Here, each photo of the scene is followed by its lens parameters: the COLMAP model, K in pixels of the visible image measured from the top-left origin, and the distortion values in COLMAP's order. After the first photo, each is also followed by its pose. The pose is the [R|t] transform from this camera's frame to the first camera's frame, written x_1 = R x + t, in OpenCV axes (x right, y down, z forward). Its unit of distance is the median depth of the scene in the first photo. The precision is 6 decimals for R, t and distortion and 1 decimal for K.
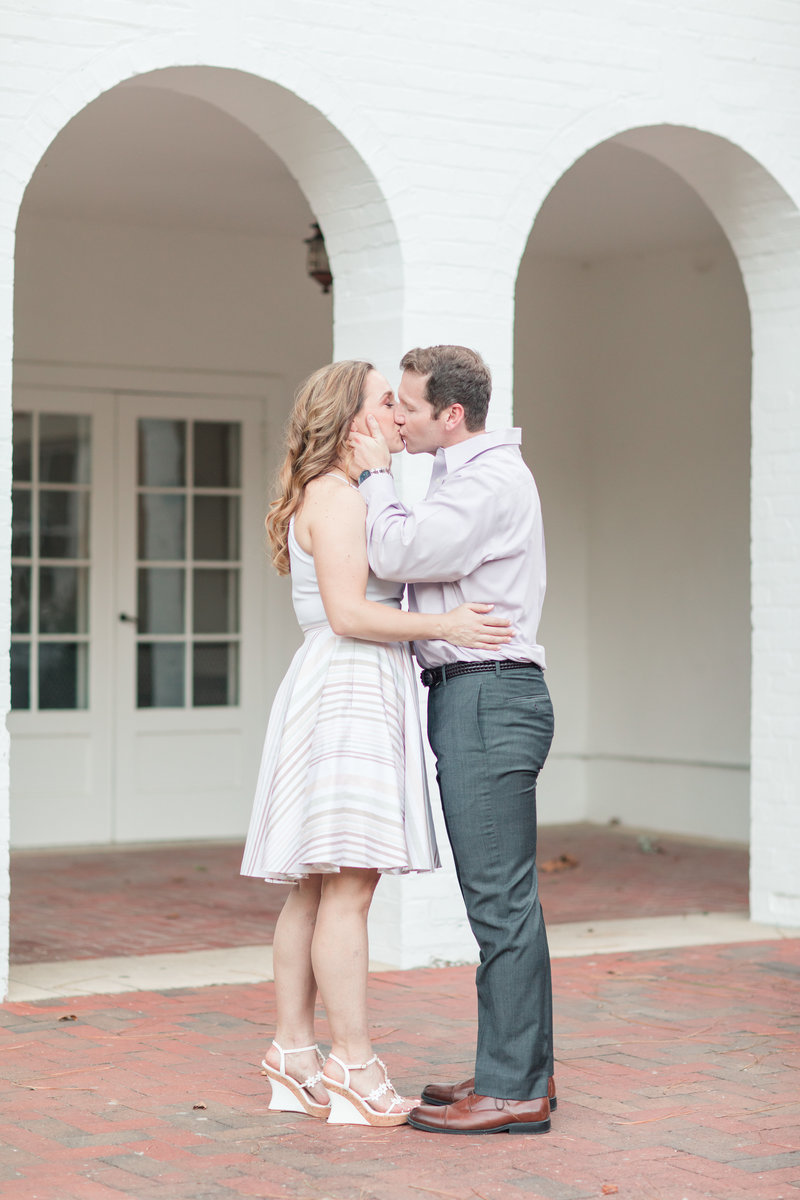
lens RADIAL K [[2844.0, 0, 401.2], [0, 2844.0, 620.1], [0, 0, 1]] dist [0.073946, -0.427182]
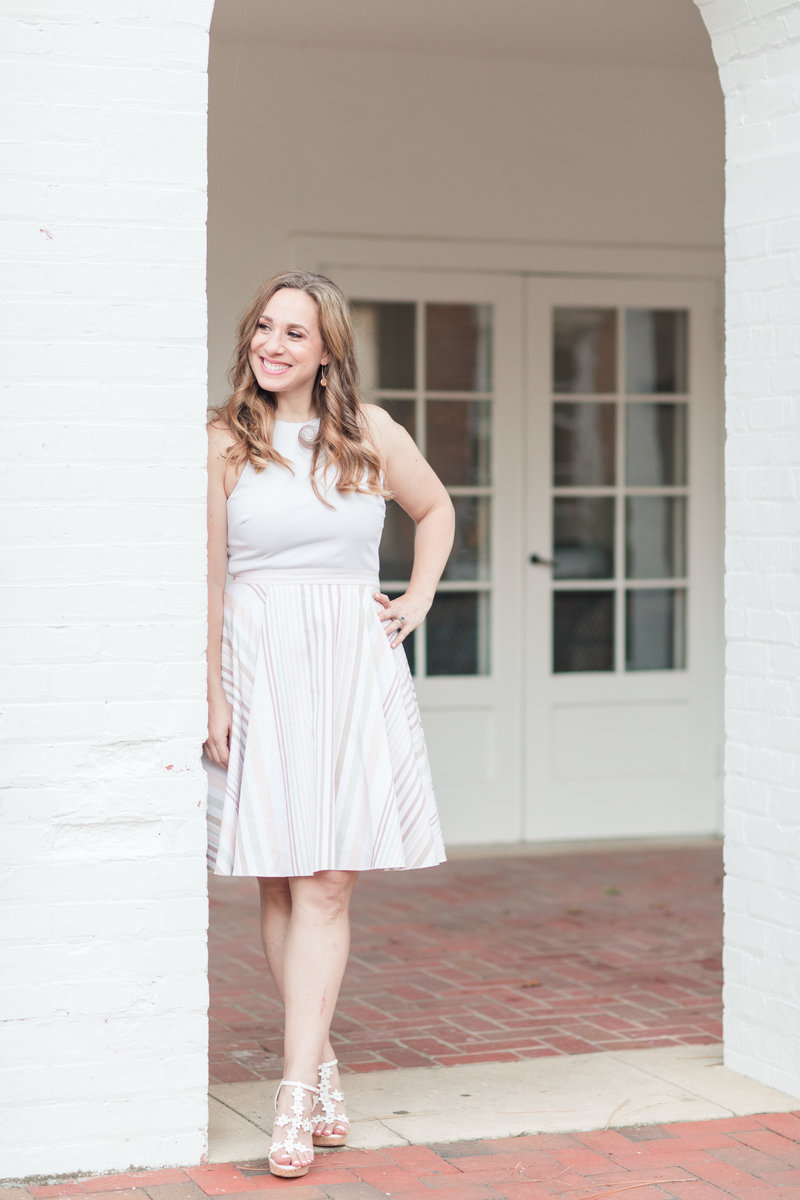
lens RADIAL K [[2844.0, 0, 401.2], [0, 2844.0, 620.1], [0, 0, 1]] dist [0.073946, -0.427182]
pose [[0.977919, 0.003494, -0.208954, 0.032333], [0.004504, 0.999276, 0.037785, -0.014397], [0.208935, -0.037891, 0.977195, 0.220474]]
